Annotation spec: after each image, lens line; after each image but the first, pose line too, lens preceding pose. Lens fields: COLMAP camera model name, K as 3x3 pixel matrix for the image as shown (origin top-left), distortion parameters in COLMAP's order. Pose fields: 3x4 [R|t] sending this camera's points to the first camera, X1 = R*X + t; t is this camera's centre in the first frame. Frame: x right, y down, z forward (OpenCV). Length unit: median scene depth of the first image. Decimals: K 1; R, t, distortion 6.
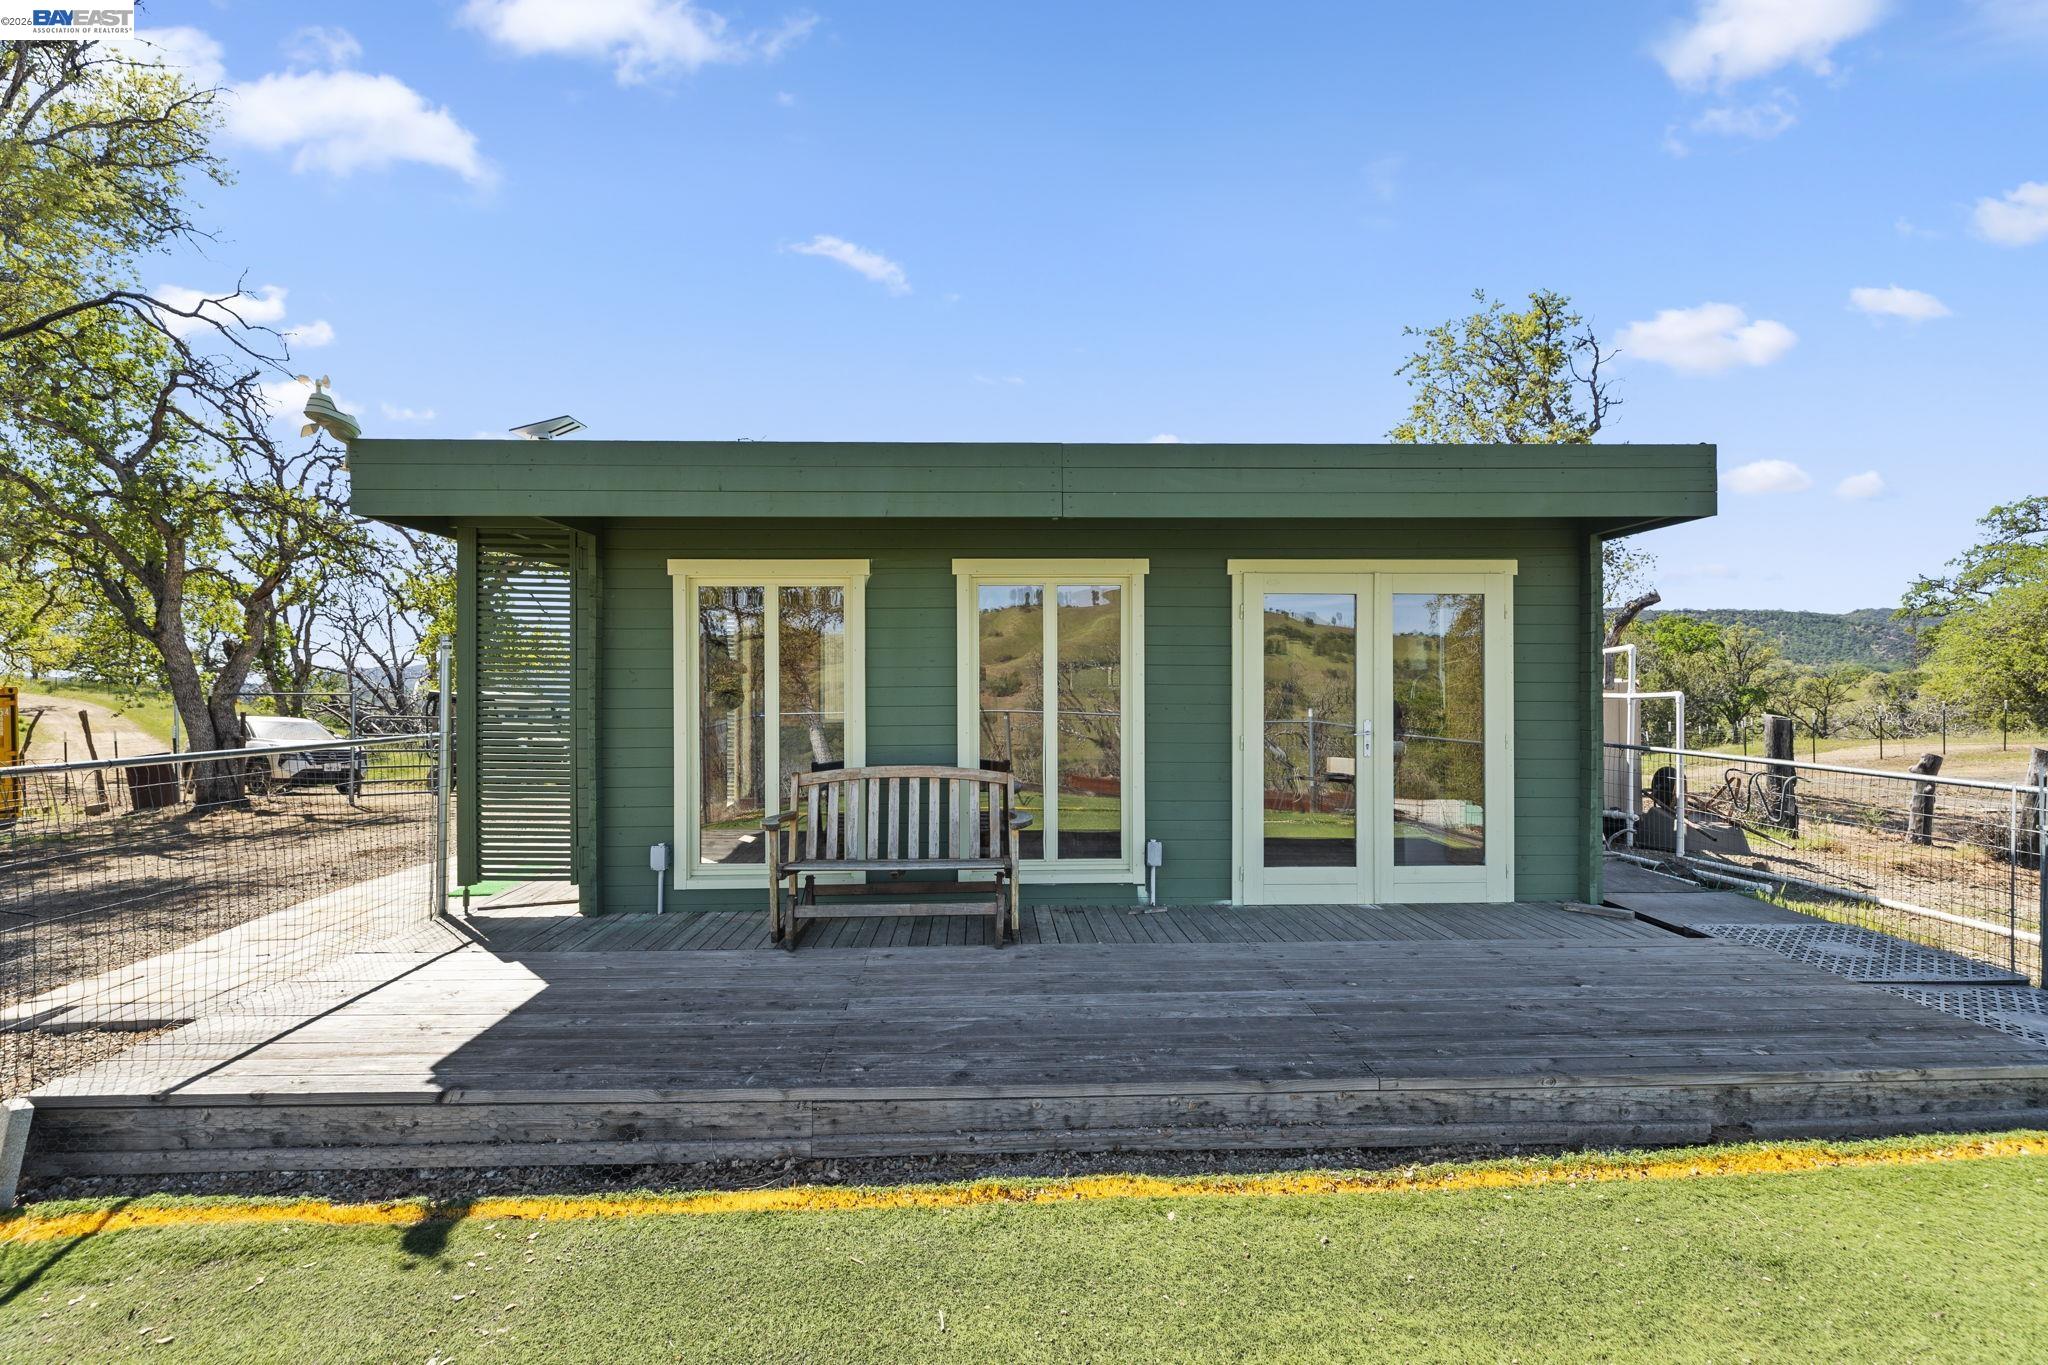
lens RADIAL K [[930.4, 0, 1024.6], [0, 930.4, 684.6], [0, 0, 1]] dist [0.004532, 0.000185]
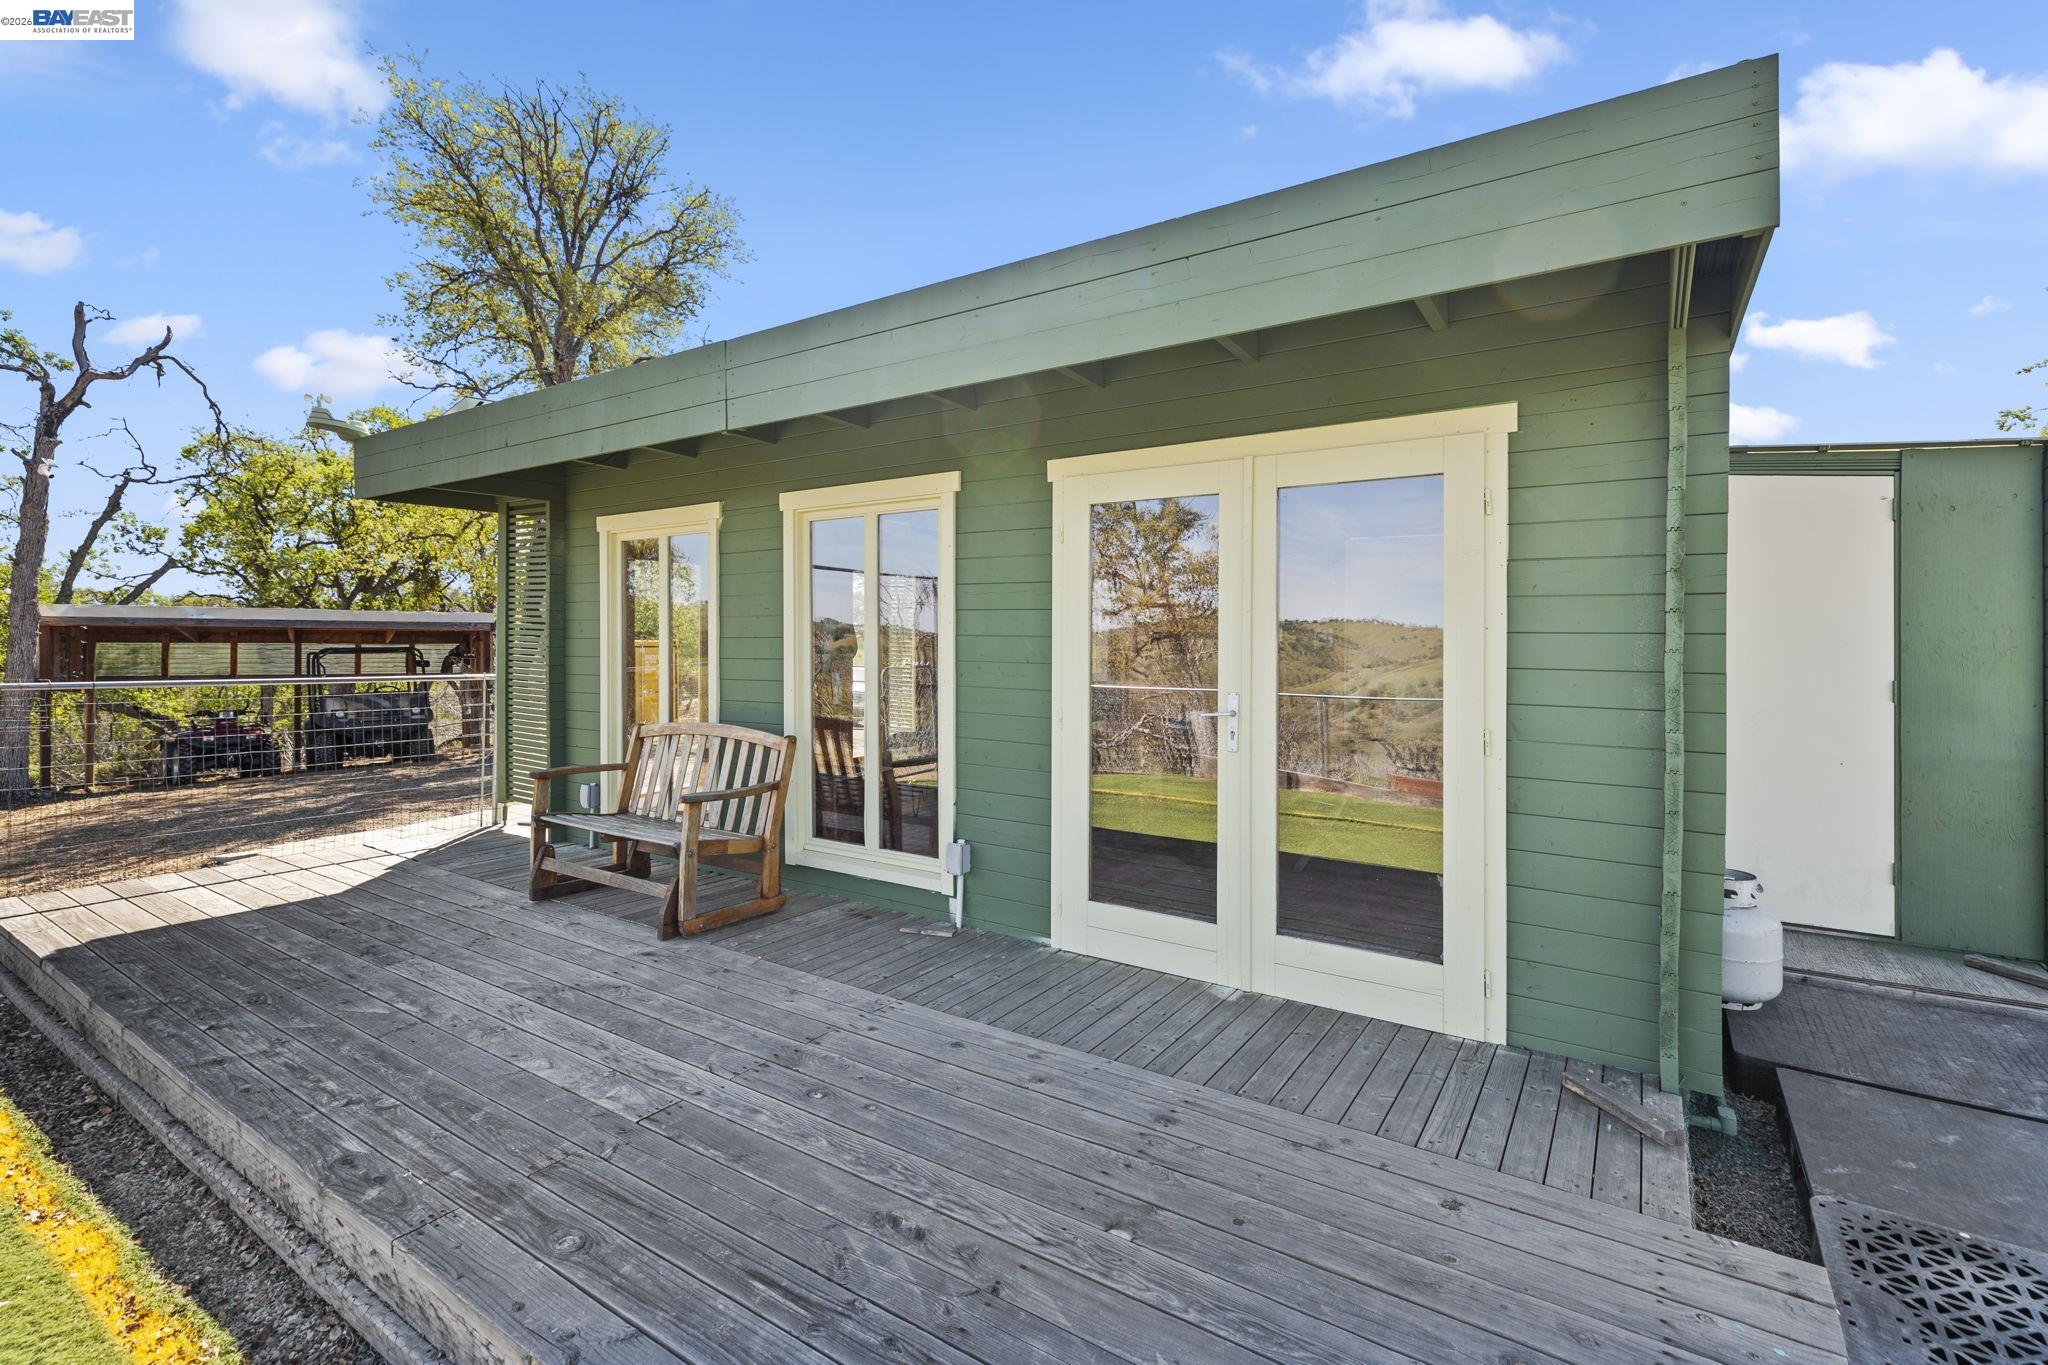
lens RADIAL K [[930.4, 0, 1032.1], [0, 930.4, 640.0], [0, 0, 1]] dist [0.004532, 0.000185]
pose [[0.811184, 0.004196, -0.584776, 0.644285], [-0.007585, 0.999966, -0.003348, 0.005717], [0.584741, 0.007151, 0.811188, 0.426839]]
